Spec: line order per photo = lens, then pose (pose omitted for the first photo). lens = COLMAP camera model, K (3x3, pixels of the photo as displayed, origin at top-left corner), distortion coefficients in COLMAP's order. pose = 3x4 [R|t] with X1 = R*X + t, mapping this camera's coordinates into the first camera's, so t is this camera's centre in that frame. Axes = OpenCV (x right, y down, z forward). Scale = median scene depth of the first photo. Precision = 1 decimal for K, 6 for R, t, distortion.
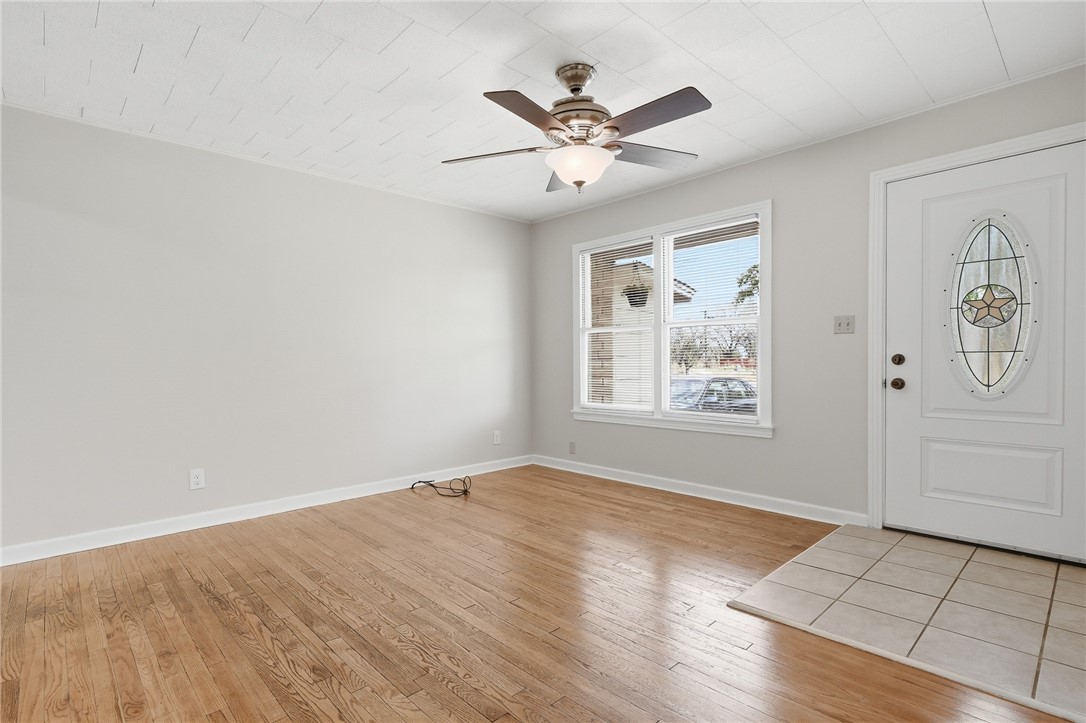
lens RADIAL K [[539.2, 0, 522.5], [0, 539.2, 374.7], [0, 0, 1]] dist [-0.001577, 0.000554]
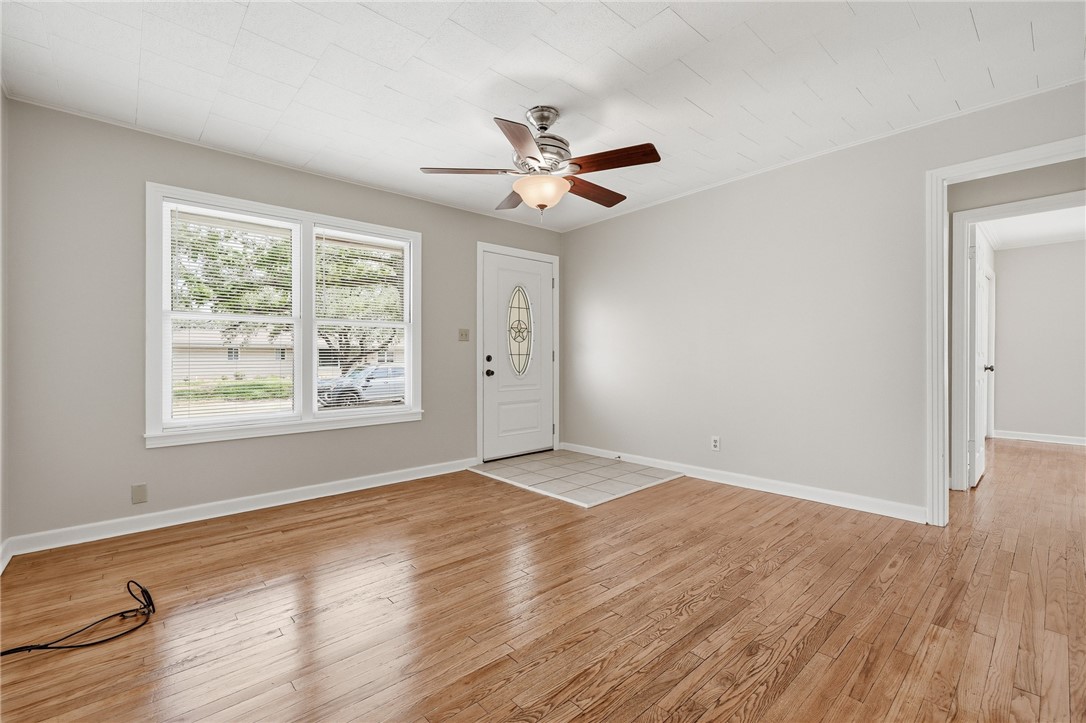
lens RADIAL K [[475.4, 0, 547.5], [0, 475.4, 359.9], [0, 0, 1]] dist [-0.000580, 0.000417]
pose [[-0.015275, 0.005023, 0.999871, -0.763426], [0.029992, 0.999540, -0.004563, -0.011222], [-0.999433, 0.029918, -0.015419, 0.822735]]
